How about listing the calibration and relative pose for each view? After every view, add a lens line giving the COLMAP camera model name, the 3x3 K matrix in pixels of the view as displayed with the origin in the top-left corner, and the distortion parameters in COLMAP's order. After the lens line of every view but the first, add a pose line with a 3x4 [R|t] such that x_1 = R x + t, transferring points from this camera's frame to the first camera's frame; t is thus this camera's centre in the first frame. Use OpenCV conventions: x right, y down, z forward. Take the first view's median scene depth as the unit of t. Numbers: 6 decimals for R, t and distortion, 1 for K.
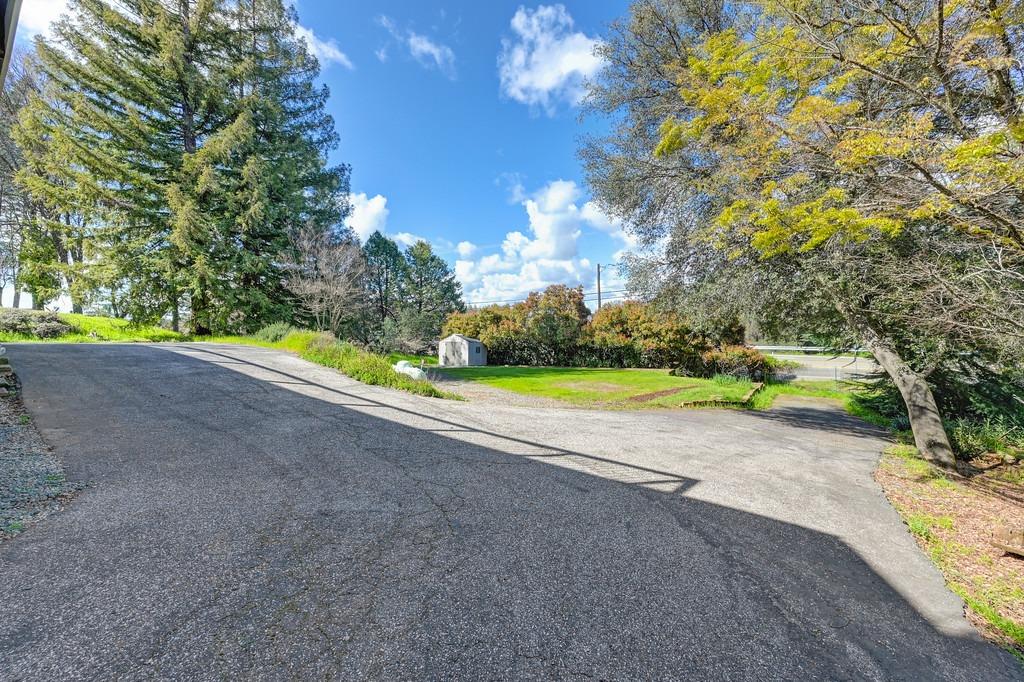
lens RADIAL K [[408.8, 0, 513.9], [0, 408.8, 346.5], [0, 0, 1]] dist [-0.000294, 0.000216]
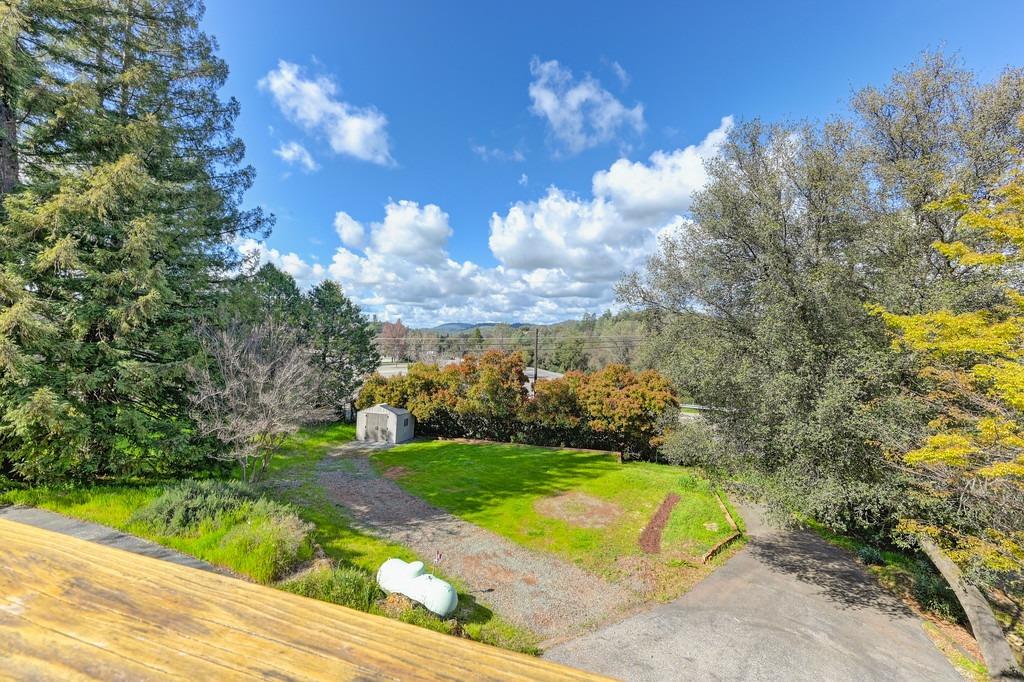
lens RADIAL K [[408.8, 0, 509.4], [0, 408.8, 341.5], [0, 0, 1]] dist [-0.000294, 0.000216]
pose [[0.953766, 0.038945, 0.298016, -0.148086], [-0.031729, 0.999075, -0.029018, -0.148931], [-0.298870, 0.018221, 0.954120, 0.107090]]
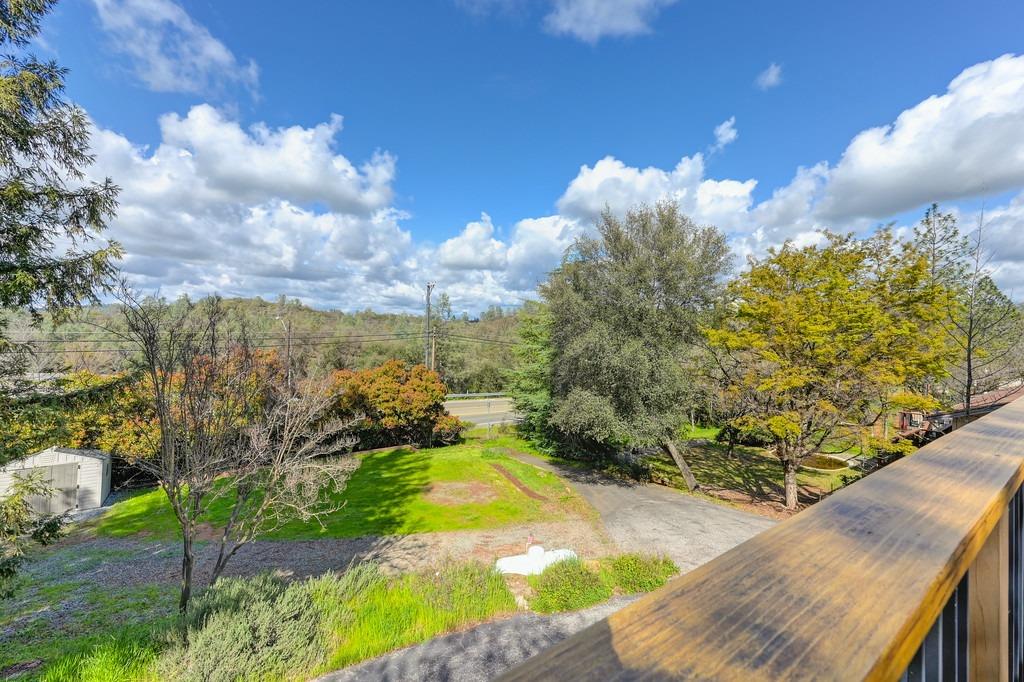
lens RADIAL K [[408.8, 0, 527.5], [0, 408.8, 337.0], [0, 0, 1]] dist [-0.000294, 0.000216]
pose [[0.335977, 0.039948, 0.941023, -0.426293], [-0.001519, 0.999122, -0.041873, -0.148605], [-0.941869, 0.012639, 0.335743, 0.303100]]
